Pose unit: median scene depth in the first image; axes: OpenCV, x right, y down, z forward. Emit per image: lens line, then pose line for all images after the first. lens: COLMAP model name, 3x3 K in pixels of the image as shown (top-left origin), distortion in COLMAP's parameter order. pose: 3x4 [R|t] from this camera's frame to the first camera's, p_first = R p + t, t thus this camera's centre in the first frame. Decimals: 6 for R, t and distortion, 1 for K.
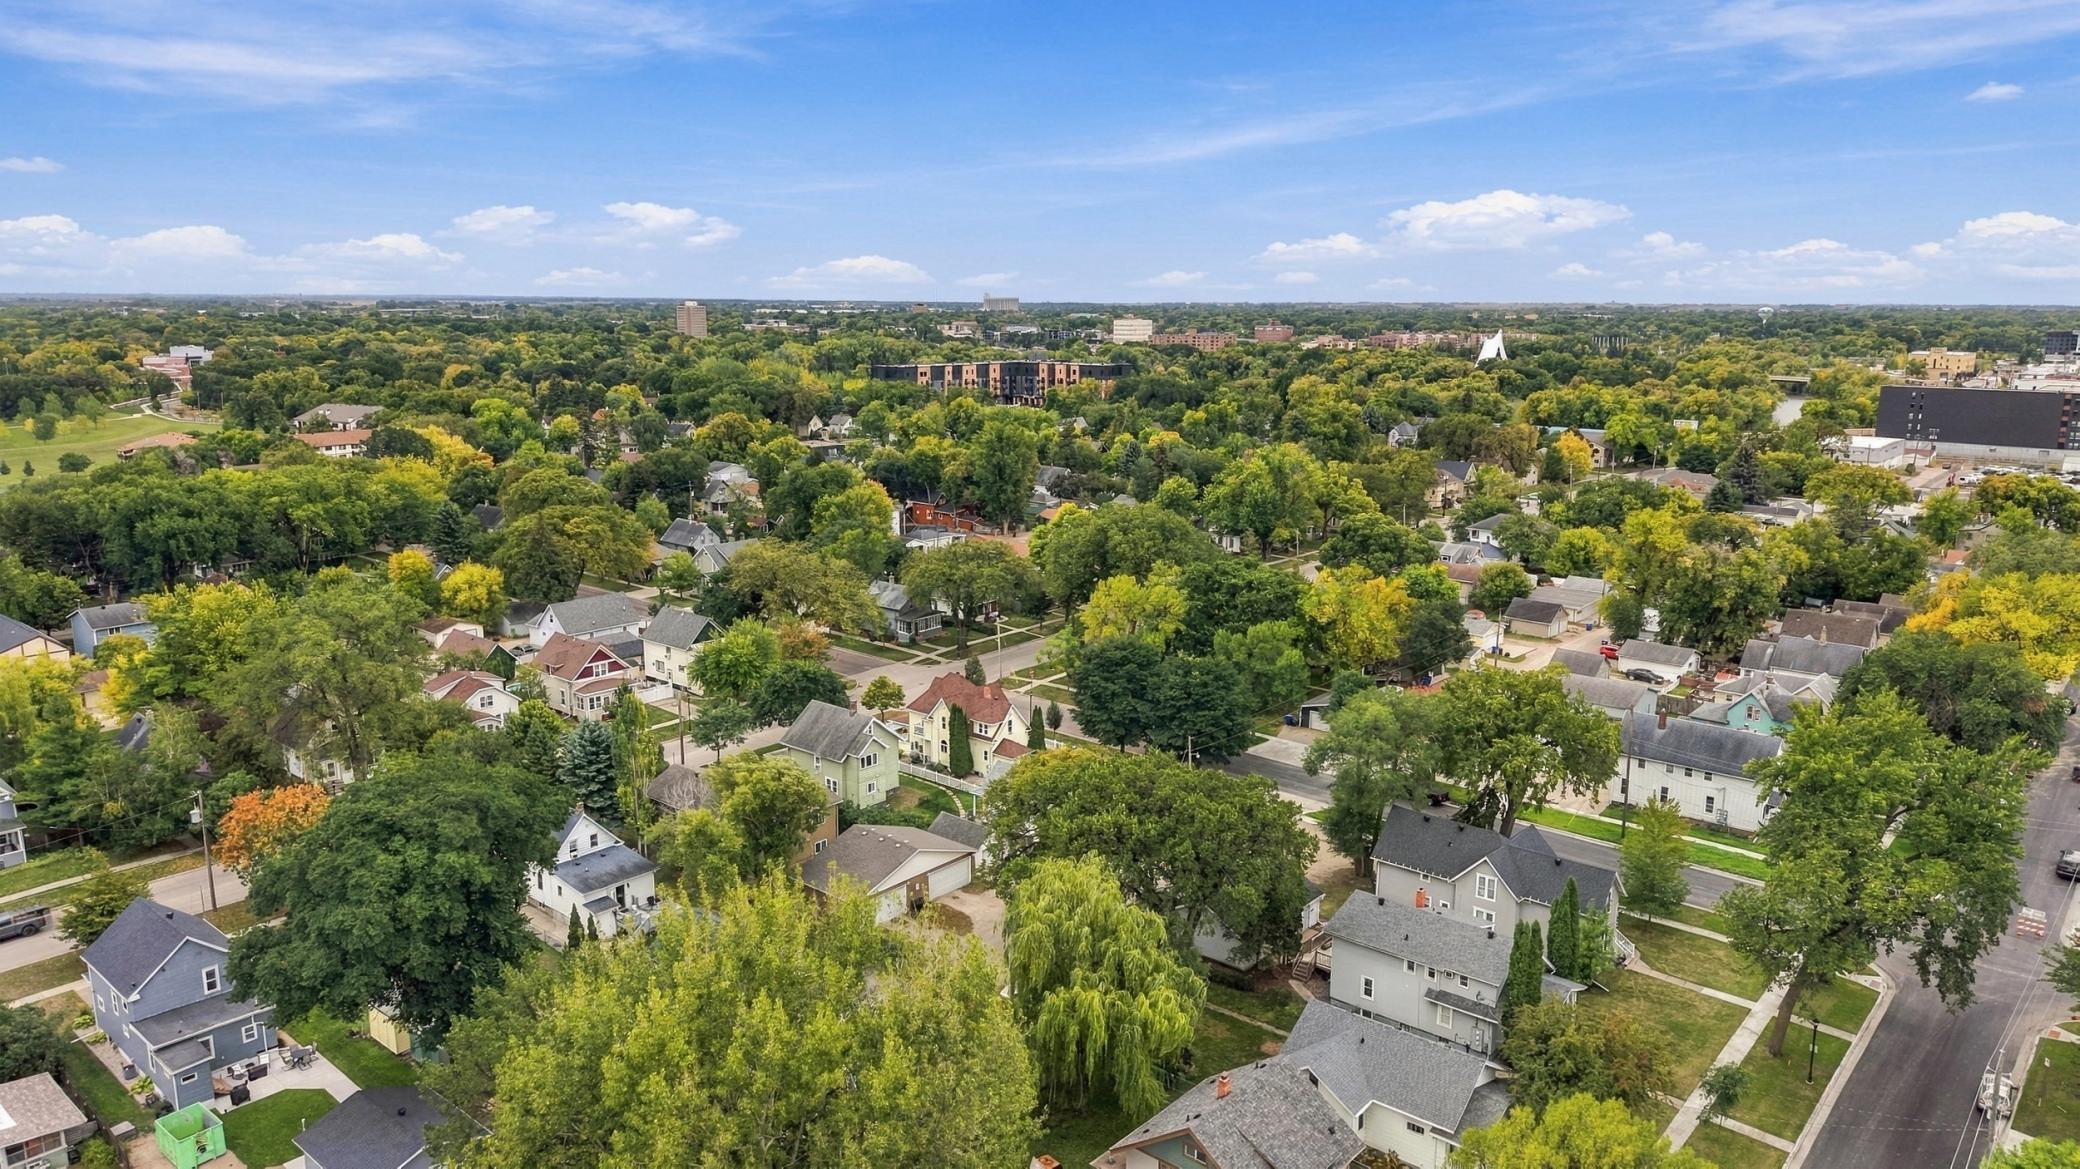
lens RADIAL K [[1375.3, 0, 1040.0], [0, 1375.3, 584.5], [0, 0, 1]] dist [0.048578, -0.002905]
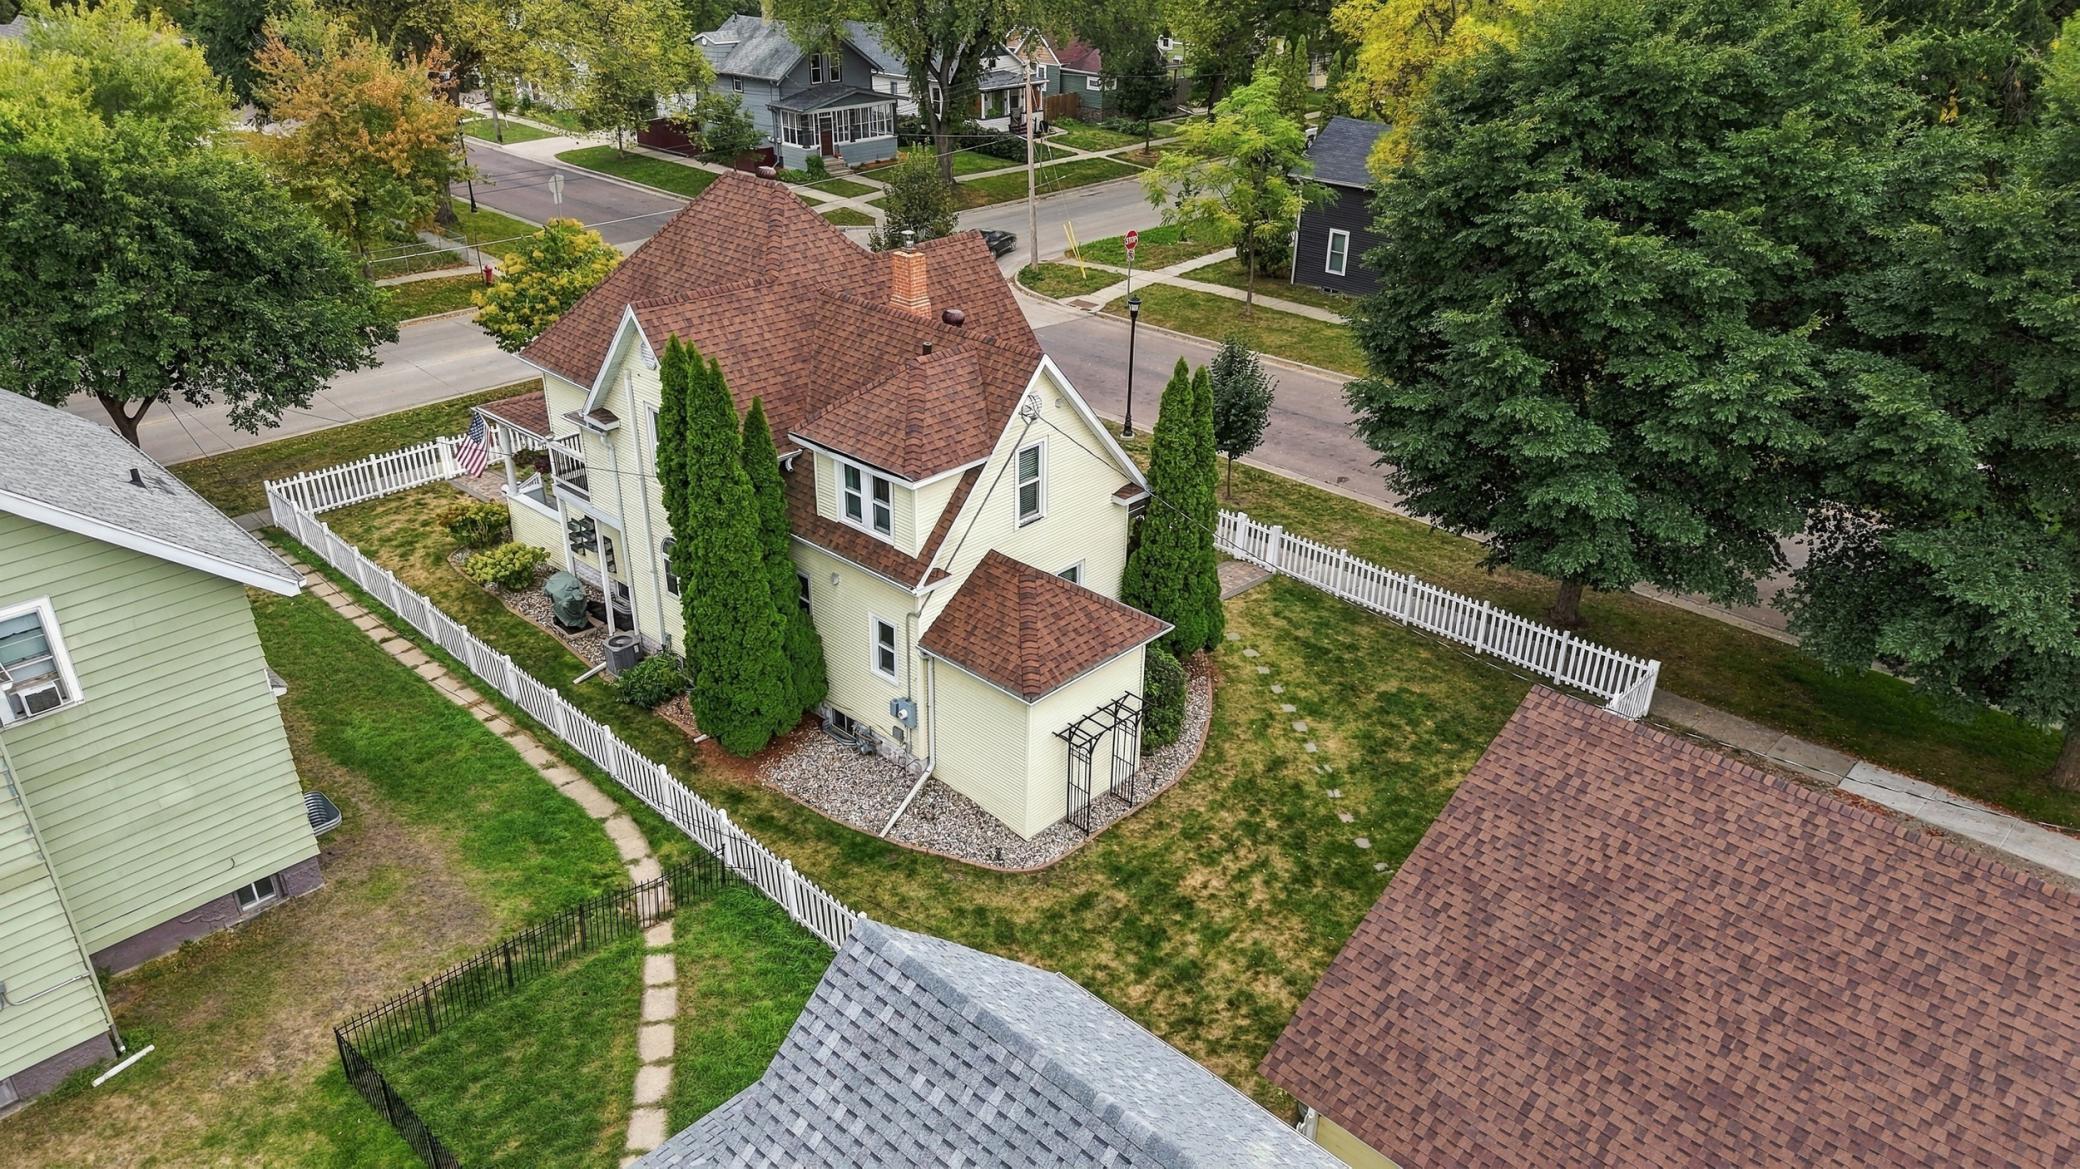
lens RADIAL K [[1375.3, 0, 1040.0], [0, 1375.3, 584.5], [0, 0, 1]] dist [0.048578, -0.002905]
pose [[0.998513, 0.029051, -0.046128, -0.011581], [-0.015830, 0.964230, 0.264593, 0.067920], [0.052165, -0.263469, 0.963256, 0.815290]]
